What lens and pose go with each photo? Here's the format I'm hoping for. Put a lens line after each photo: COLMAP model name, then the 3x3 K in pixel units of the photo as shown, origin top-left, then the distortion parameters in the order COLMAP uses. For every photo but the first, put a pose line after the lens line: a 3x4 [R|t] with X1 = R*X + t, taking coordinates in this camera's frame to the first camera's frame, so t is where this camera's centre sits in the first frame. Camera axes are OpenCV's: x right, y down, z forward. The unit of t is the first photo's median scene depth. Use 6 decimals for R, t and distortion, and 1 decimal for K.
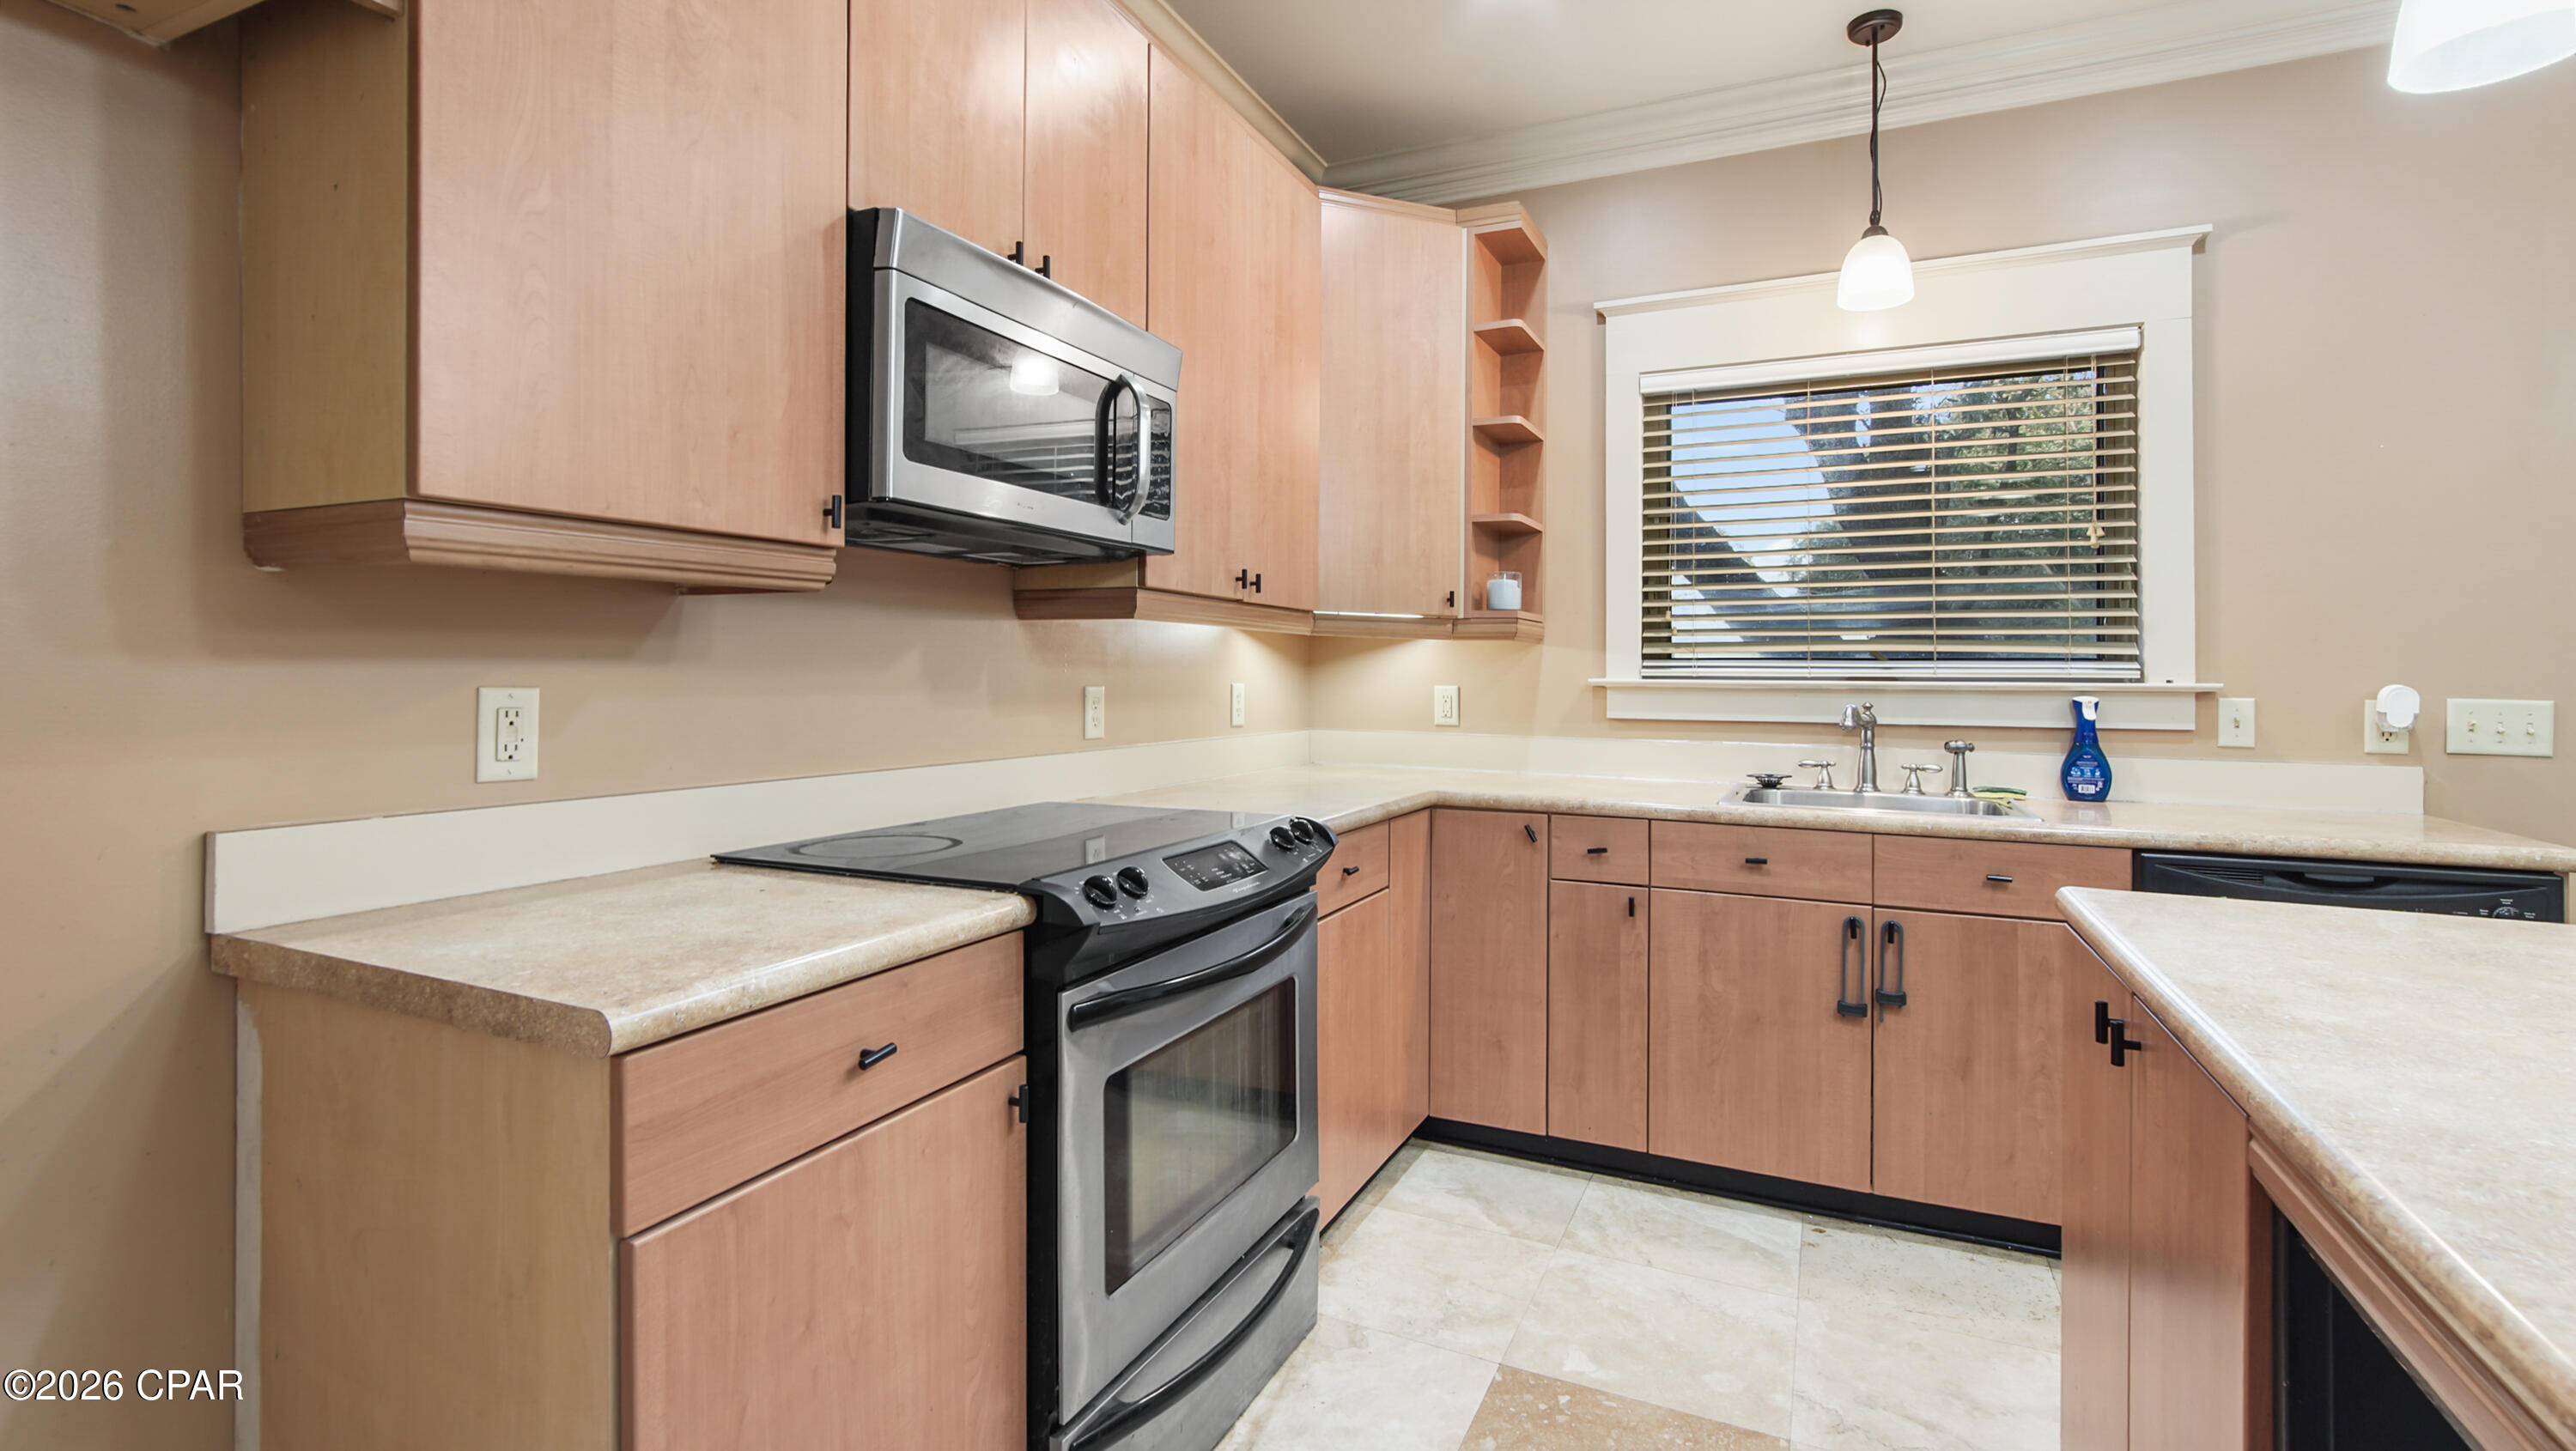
lens RADIAL K [[1175.4, 0, 1292.2], [0, 1175.4, 666.2], [0, 0, 1]] dist [-0.002883, 0.000000]
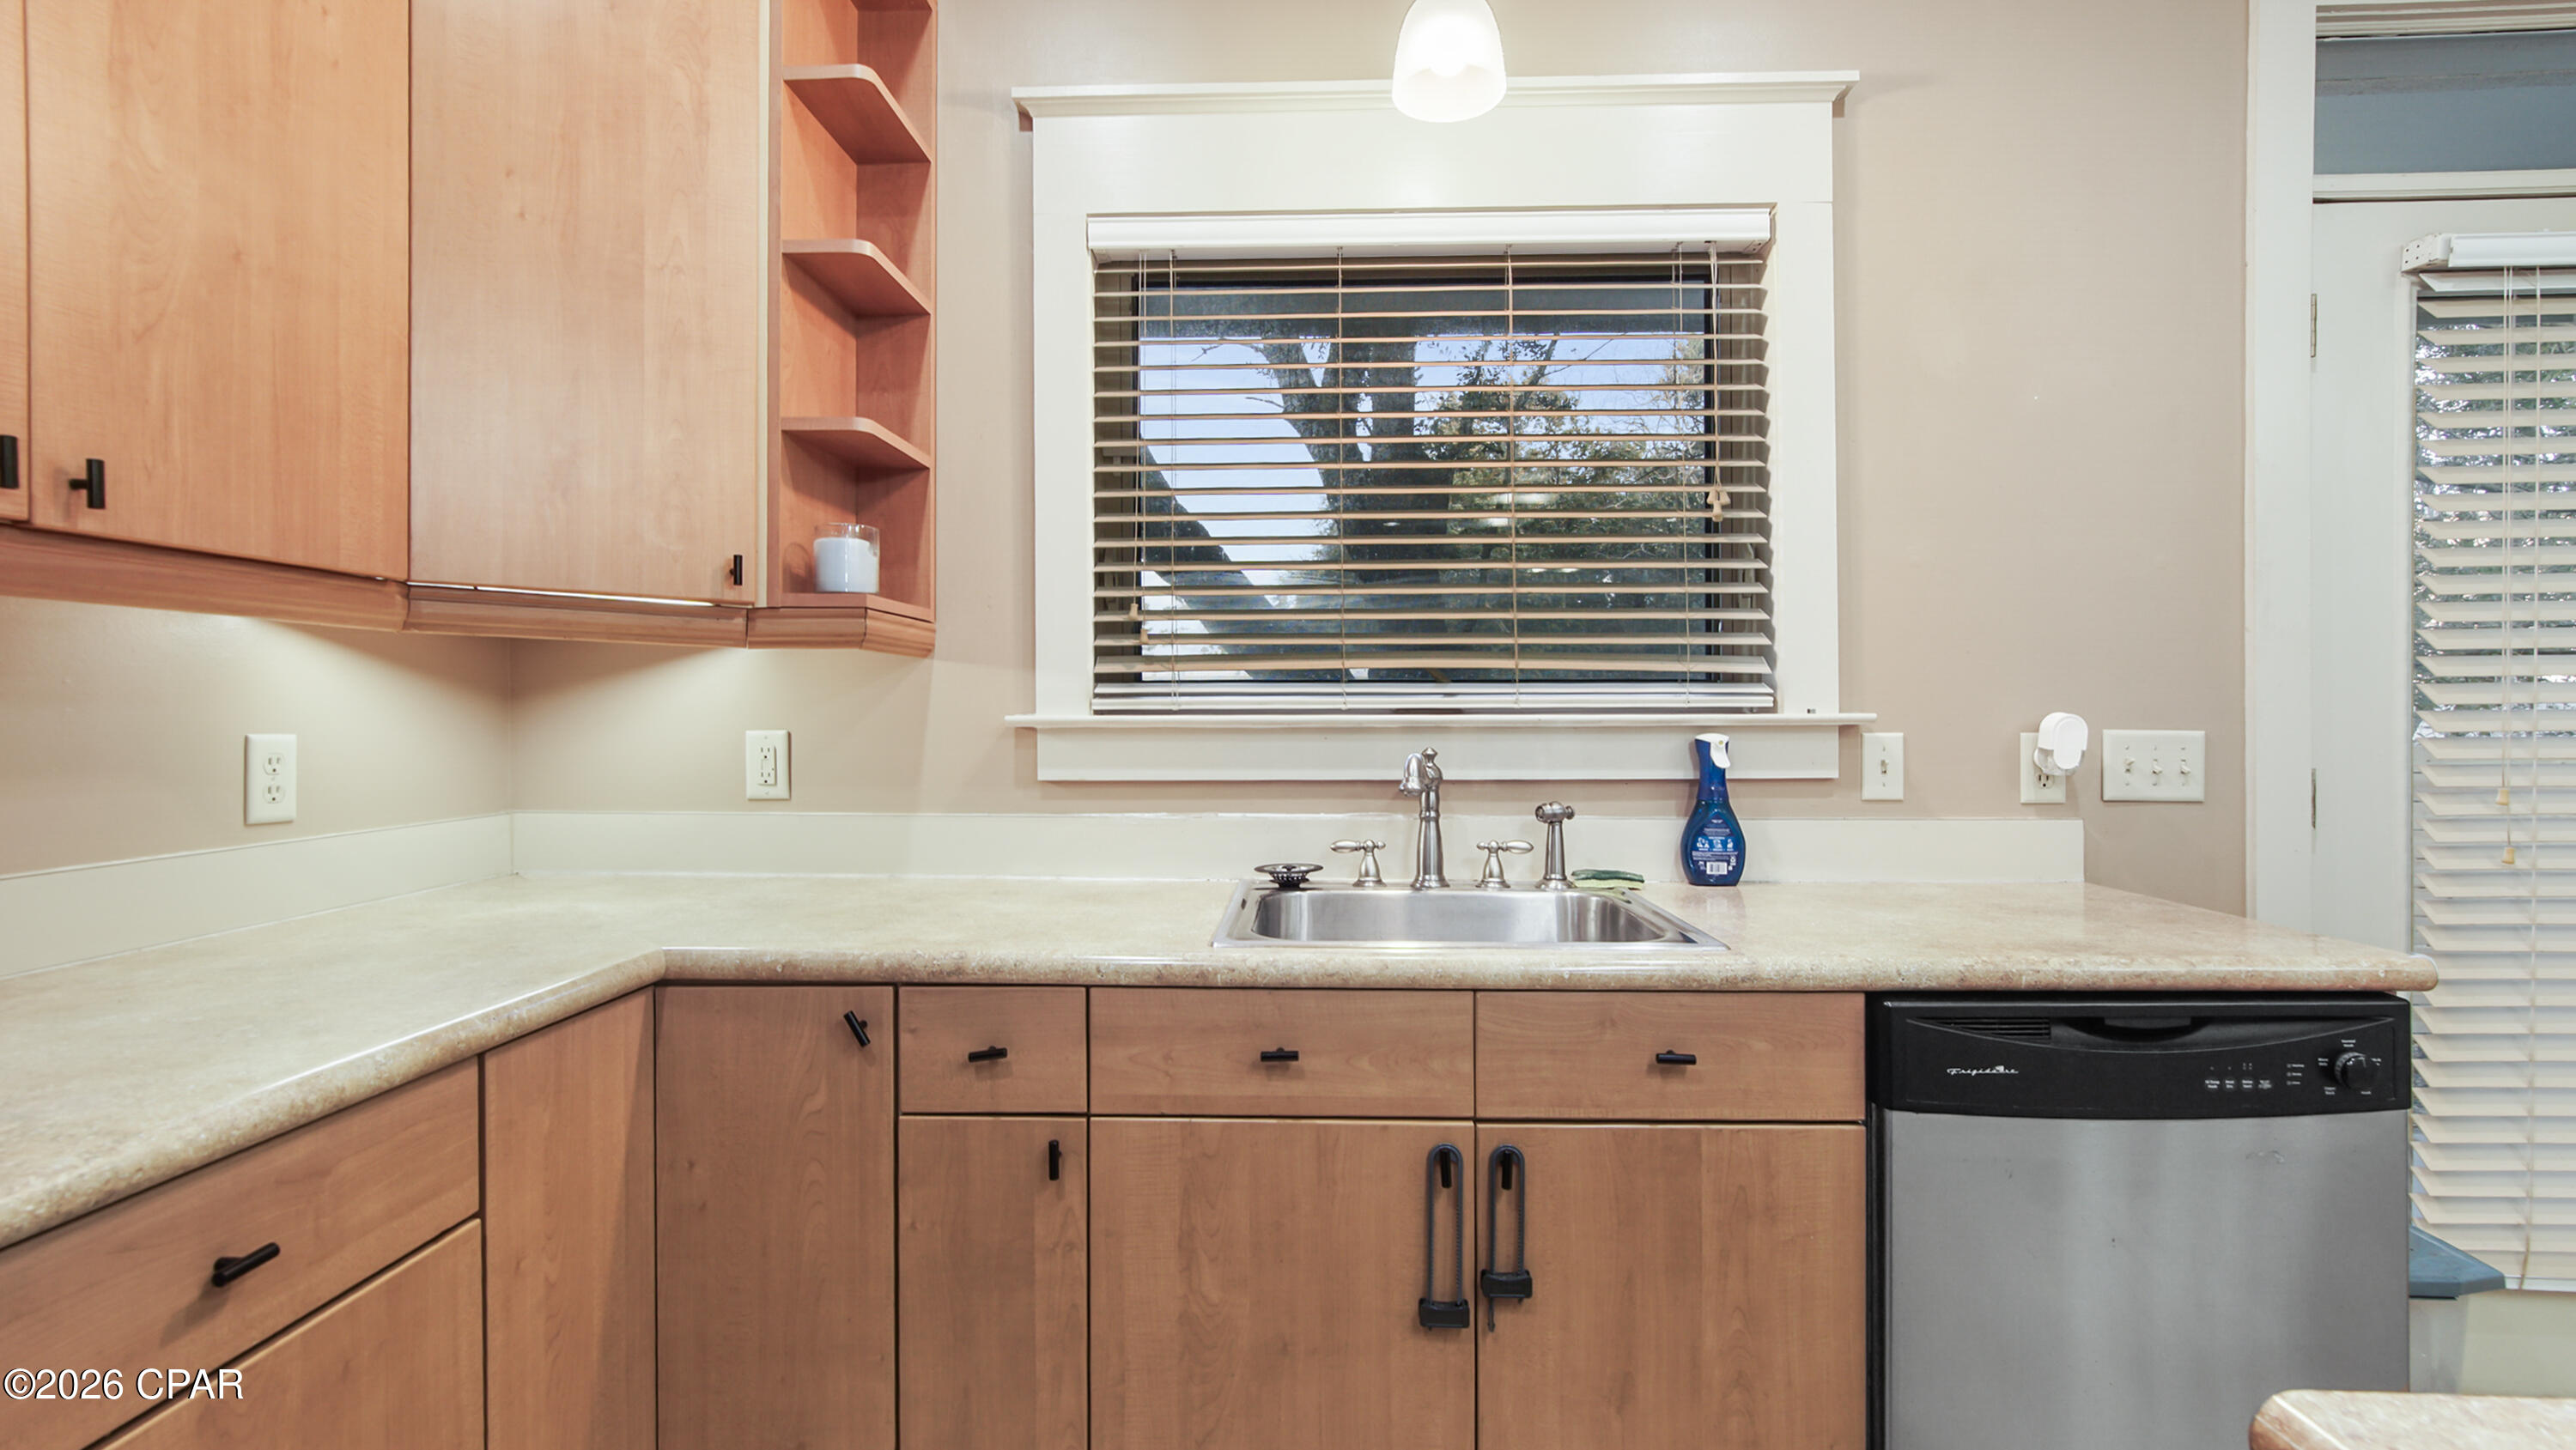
lens RADIAL K [[1162.8, 0, 1291.6], [0, 1162.8, 711.0], [0, 0, 1]] dist [-0.013334, 0.007655]
pose [[0.915773, -0.009710, 0.401578, 0.173810], [0.006160, 0.999930, 0.010128, 0.003864], [-0.401648, -0.006801, 0.915769, 0.472481]]
